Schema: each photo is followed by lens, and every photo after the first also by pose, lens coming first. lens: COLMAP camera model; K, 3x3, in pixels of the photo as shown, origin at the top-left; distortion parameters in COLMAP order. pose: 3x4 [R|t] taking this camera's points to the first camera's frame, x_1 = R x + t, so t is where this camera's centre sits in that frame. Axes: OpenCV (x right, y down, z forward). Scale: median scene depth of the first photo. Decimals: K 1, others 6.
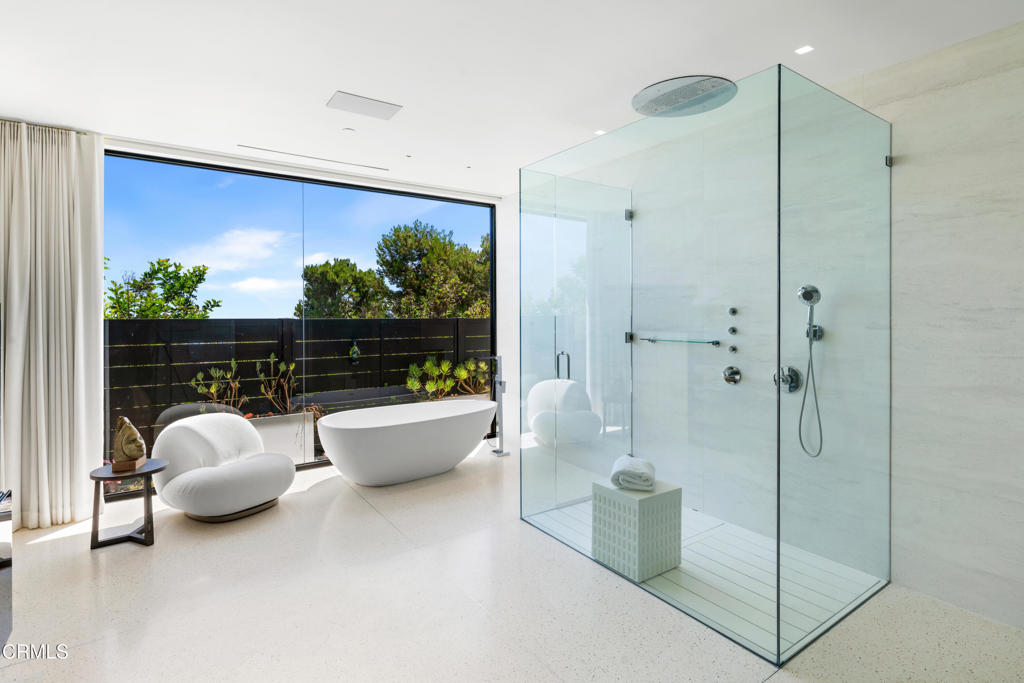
lens RADIAL K [[489.8, 0, 510.5], [0, 489.8, 313.9], [0, 0, 1]] dist [0.000095, 0.000160]
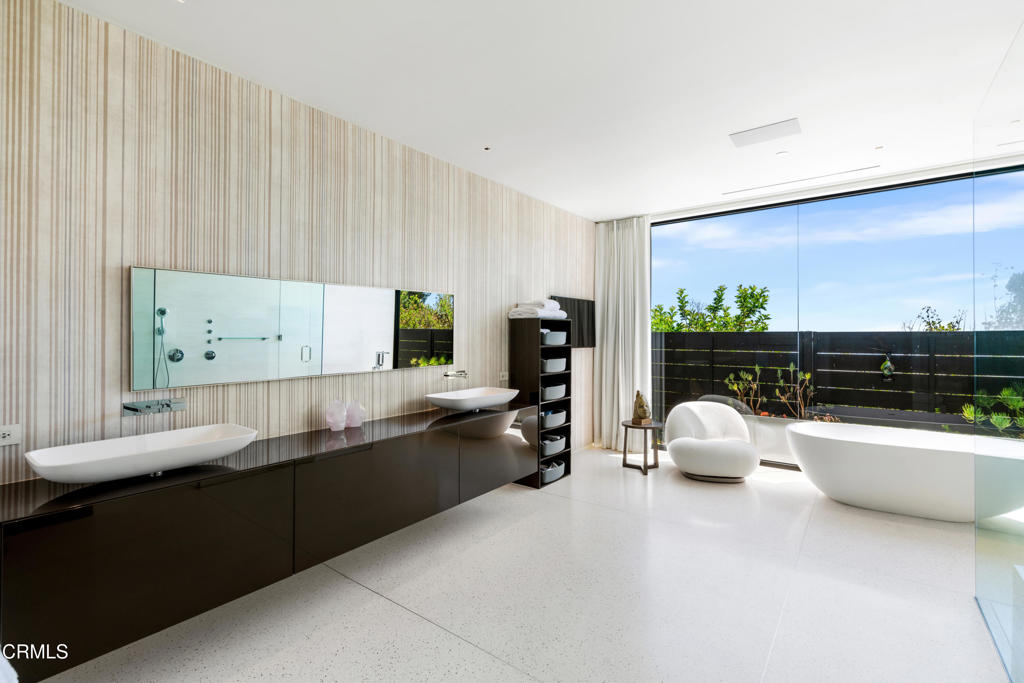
lens RADIAL K [[474.5, 0, 508.5], [0, 474.5, 328.4], [0, 0, 1]] dist [-0.001485, -0.000376]
pose [[0.318226, -0.005354, -0.948000, 0.343880], [0.008885, 0.999957, -0.002664, 0.000946], [0.947973, -0.007575, 0.318260, 0.060448]]
